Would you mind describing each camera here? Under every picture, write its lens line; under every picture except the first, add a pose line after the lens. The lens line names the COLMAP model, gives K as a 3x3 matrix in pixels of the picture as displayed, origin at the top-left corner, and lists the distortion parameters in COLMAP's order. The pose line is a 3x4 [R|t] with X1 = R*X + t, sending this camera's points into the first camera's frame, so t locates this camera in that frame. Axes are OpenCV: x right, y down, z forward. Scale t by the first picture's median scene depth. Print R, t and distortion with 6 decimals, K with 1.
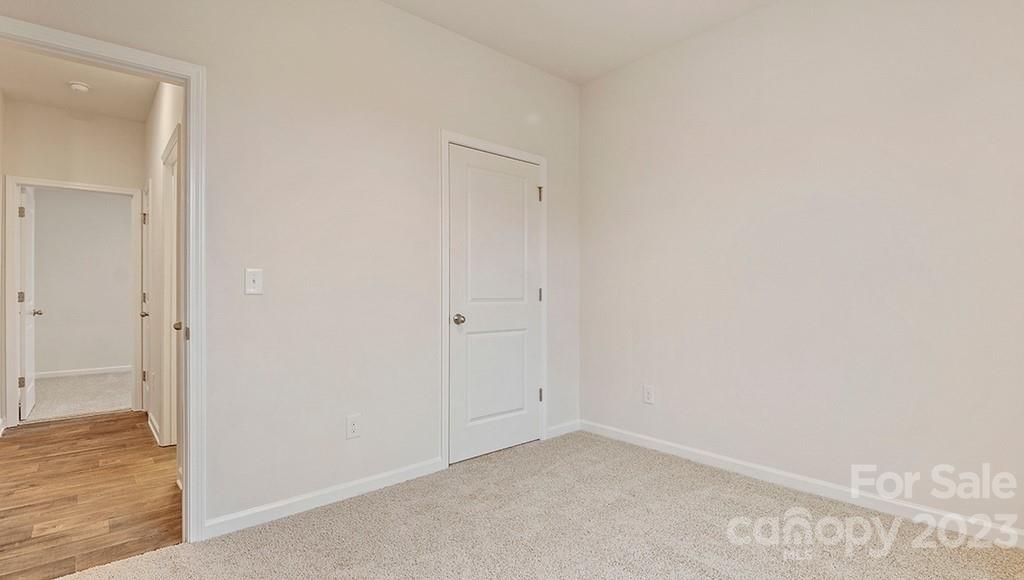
lens RADIAL K [[478.1, 0, 514.9], [0, 478.1, 289.4], [0, 0, 1]] dist [-0.021539, -0.001793]
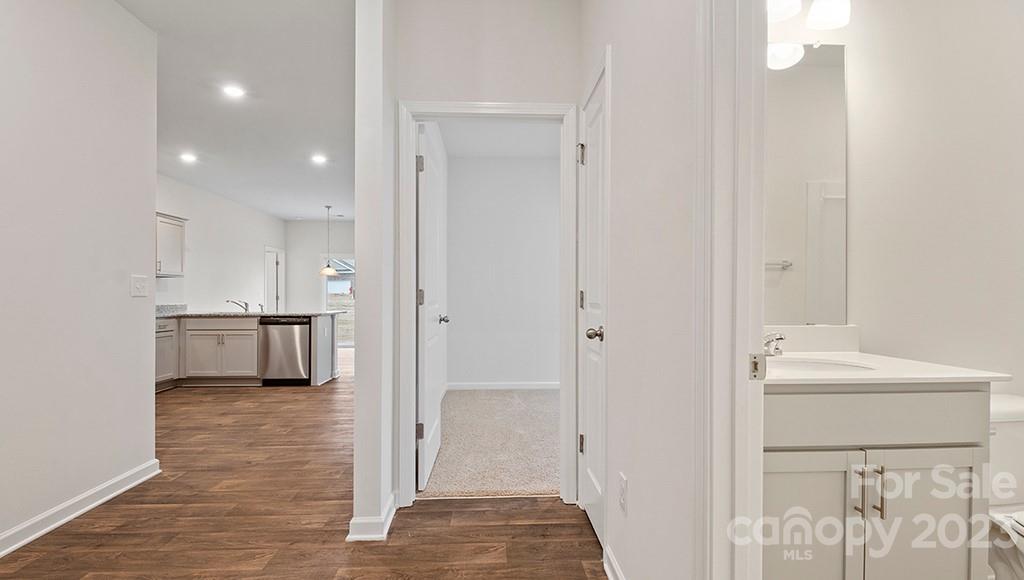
lens RADIAL K [[478.1, 0, 510.0], [0, 478.1, 293.9], [0, 0, 1]] dist [-0.021539, -0.001793]
pose [[0.770227, -0.000880, -0.637770, -0.519453], [0.002477, 0.999996, 0.001612, 0.010050], [0.637765, -0.002822, 0.770226, 0.544408]]
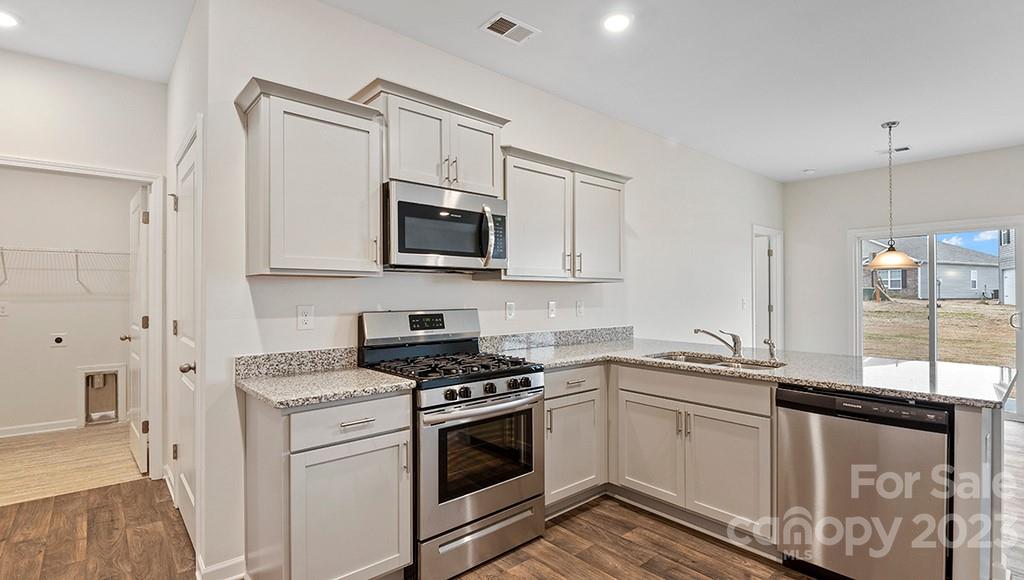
lens RADIAL K [[478.1, 0, 510.5], [0, 478.1, 290.0], [0, 0, 1]] dist [-0.021539, -0.001793]
pose [[-0.030368, -0.002955, -0.999534, -1.446690], [0.005918, 0.999978, -0.003136, -0.026729], [0.999521, -0.006011, -0.030350, 0.874486]]
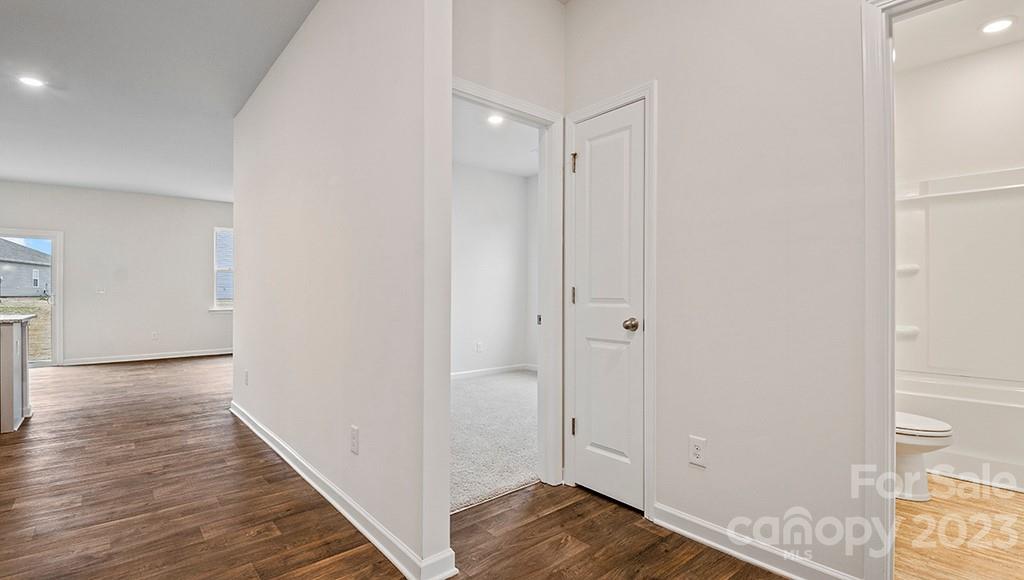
lens RADIAL K [[478.1, 0, 489.0], [0, 478.1, 287.3], [0, 0, 1]] dist [-0.021539, -0.001793]
pose [[0.998642, -0.005035, -0.051859, -0.889179], [0.005253, 0.999978, 0.004062, 0.004544], [0.051837, -0.004329, 0.998646, 0.409369]]
